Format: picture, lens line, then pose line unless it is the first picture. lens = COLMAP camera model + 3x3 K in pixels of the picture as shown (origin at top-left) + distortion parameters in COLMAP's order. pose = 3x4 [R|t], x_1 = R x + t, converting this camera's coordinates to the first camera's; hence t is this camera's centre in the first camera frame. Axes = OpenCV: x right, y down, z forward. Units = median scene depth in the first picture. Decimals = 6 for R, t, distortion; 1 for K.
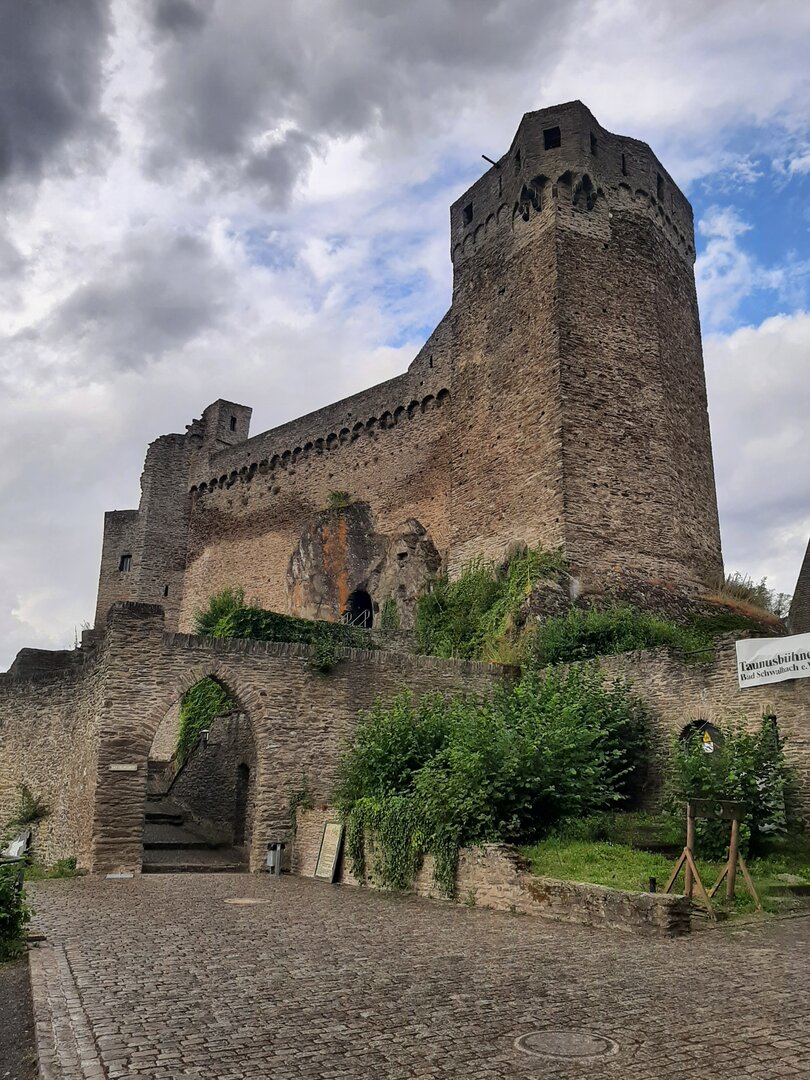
lens RADIAL K [[825.0, 0, 405.0], [0, 825.0, 540.0], [0, 0, 1]] dist [0.115534, -0.218637]
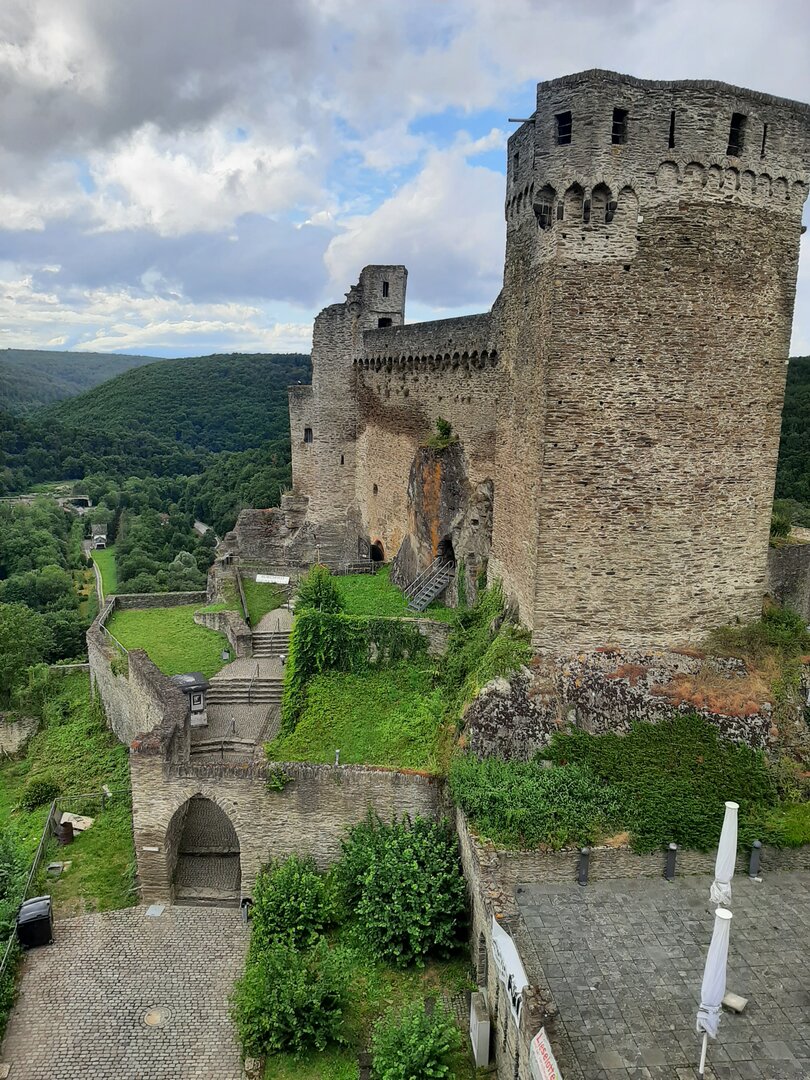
lens RADIAL K [[822.0, 0, 403.4], [0, 822.0, 540.9], [0, 0, 1]] dist [0.066785, -0.126624]
pose [[0.908421, 0.078764, -0.410570, 0.359503], [0.125810, 0.885058, 0.448157, -0.458302], [0.398677, -0.458769, 0.794096, 0.106105]]
